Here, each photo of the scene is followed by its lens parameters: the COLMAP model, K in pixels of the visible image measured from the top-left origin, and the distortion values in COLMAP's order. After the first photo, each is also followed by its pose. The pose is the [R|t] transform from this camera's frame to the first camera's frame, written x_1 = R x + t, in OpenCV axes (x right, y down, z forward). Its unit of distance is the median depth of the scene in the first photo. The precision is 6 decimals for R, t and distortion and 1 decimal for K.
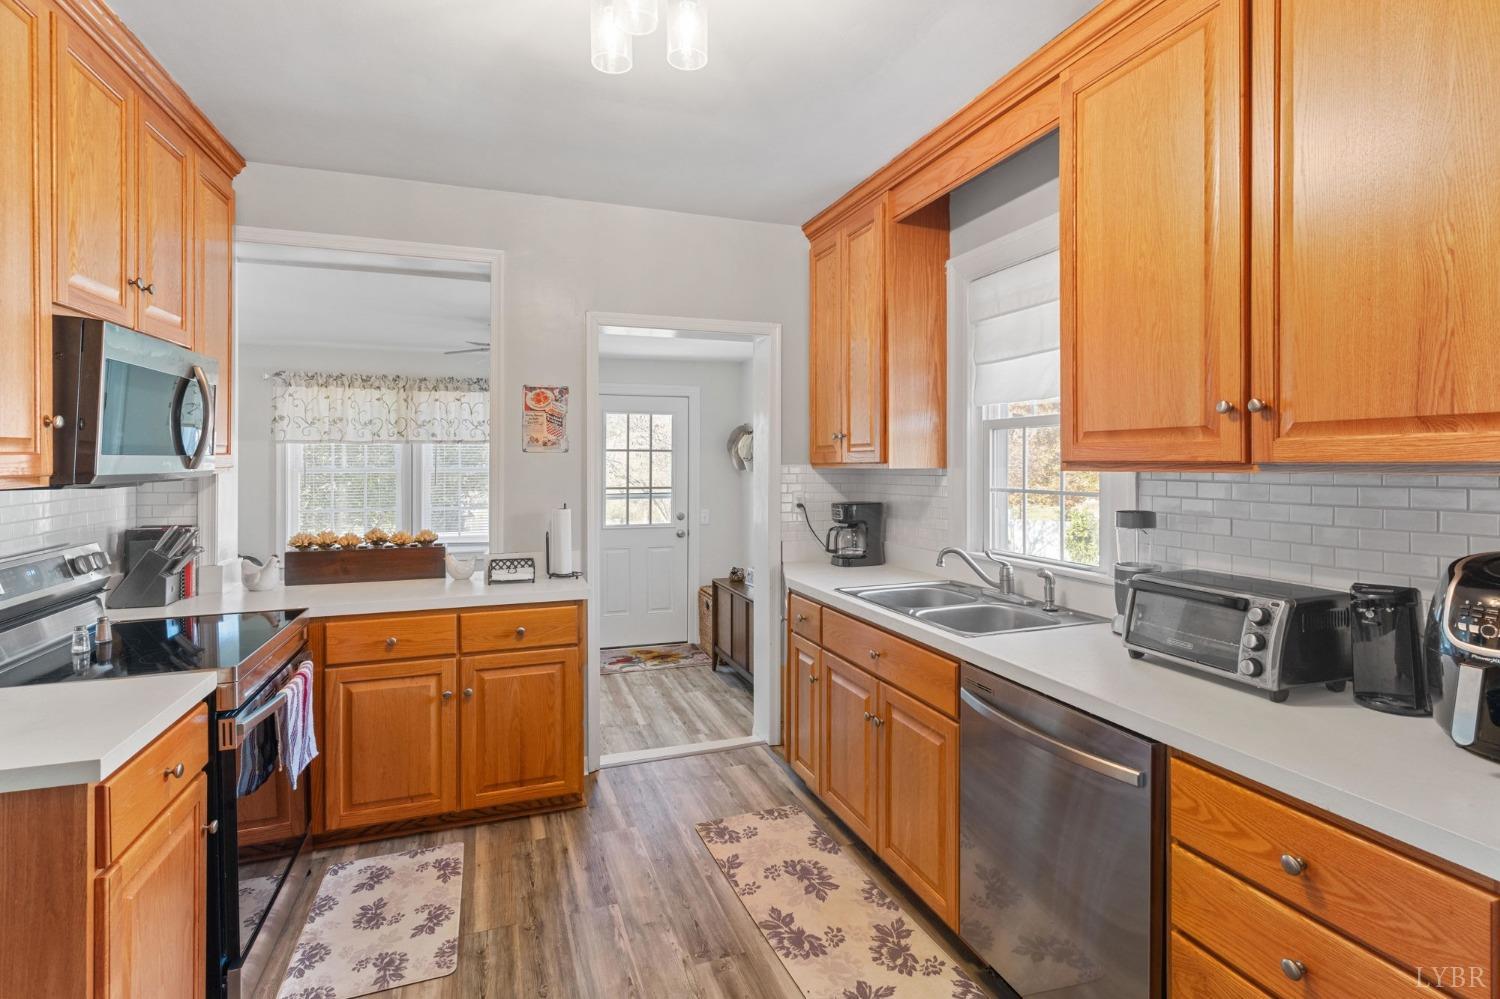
lens RADIAL K [[716.5, 0, 762.4], [0, 716.5, 465.8], [0, 0, 1]] dist [-0.001454, 0.000197]
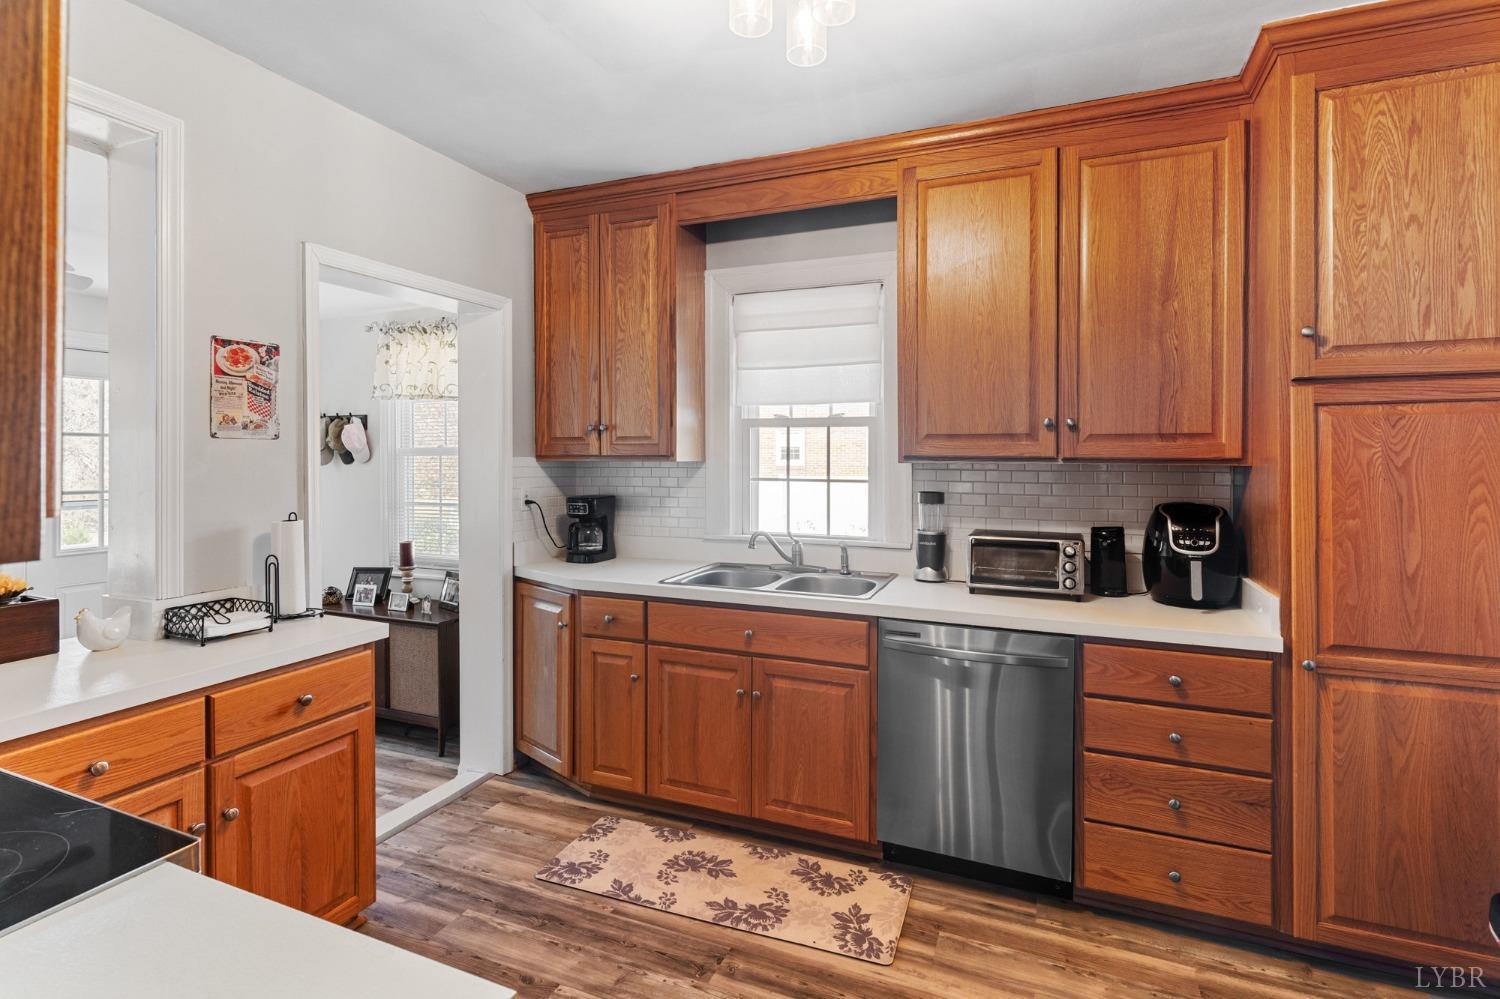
lens RADIAL K [[716.5, 0, 751.9], [0, 716.5, 459.9], [0, 0, 1]] dist [-0.001454, 0.000197]
pose [[0.686880, -0.001158, 0.726770, -0.485890], [-0.001073, 0.999996, 0.002608, -0.001355], [-0.726771, -0.002572, 0.686876, 0.198048]]
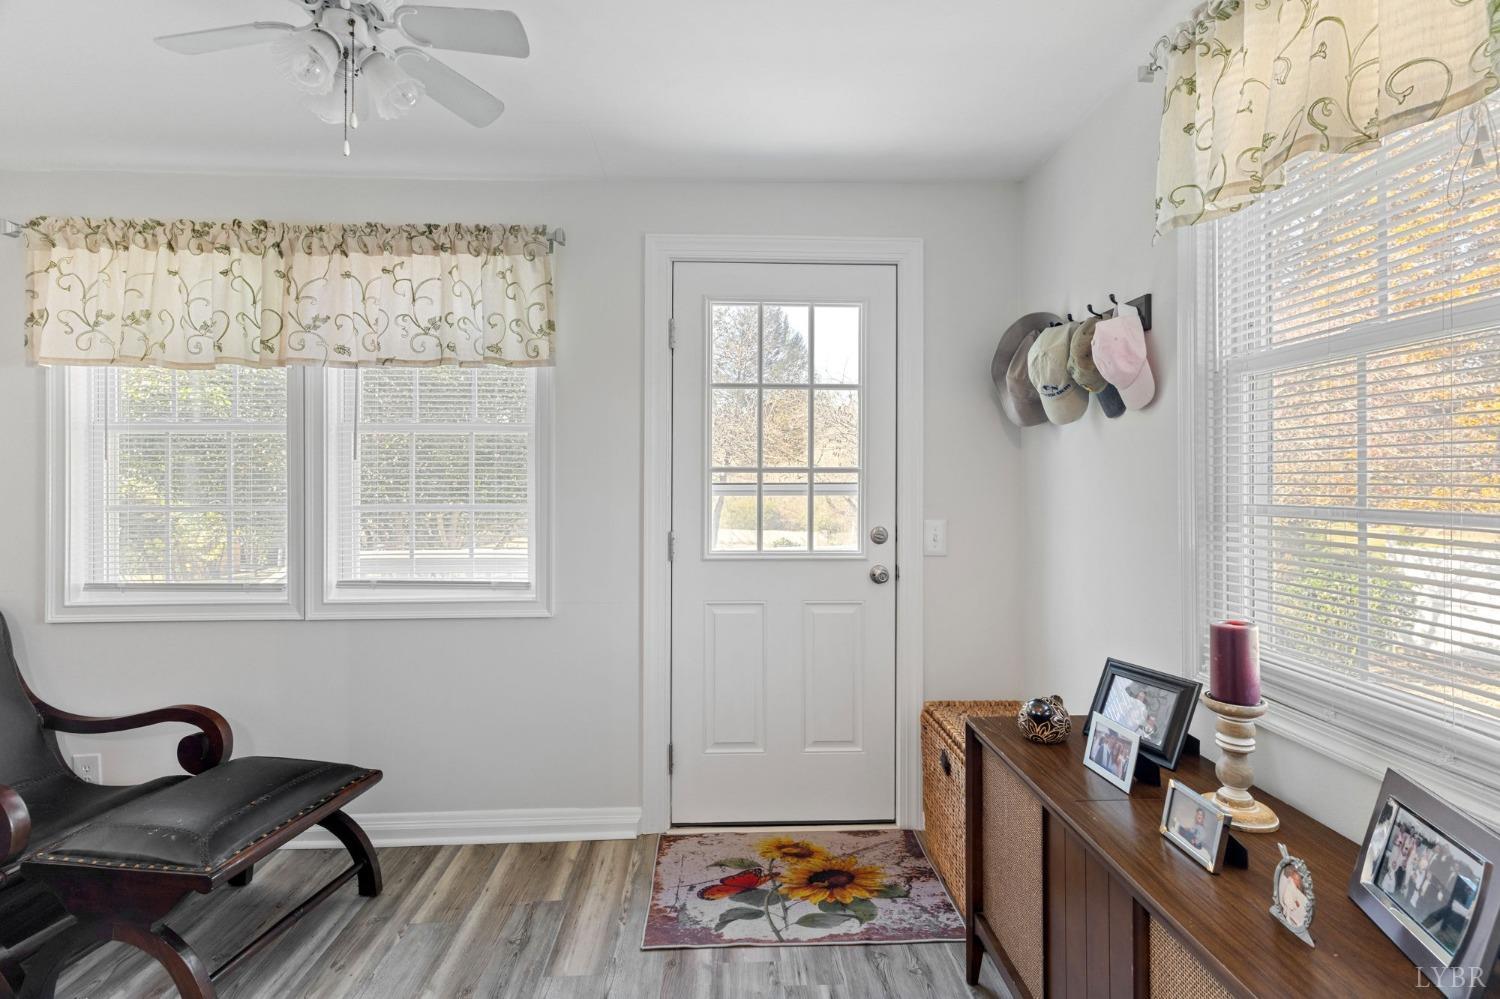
lens RADIAL K [[716.5, 0, 747.7], [0, 716.5, 479.2], [0, 0, 1]] dist [-0.001454, 0.000197]
pose [[0.953109, 0.000198, -0.302628, -0.111175], [-0.000666, 0.999999, -0.001443, 0.070304], [0.302627, 0.001577, 0.953108, 1.073054]]
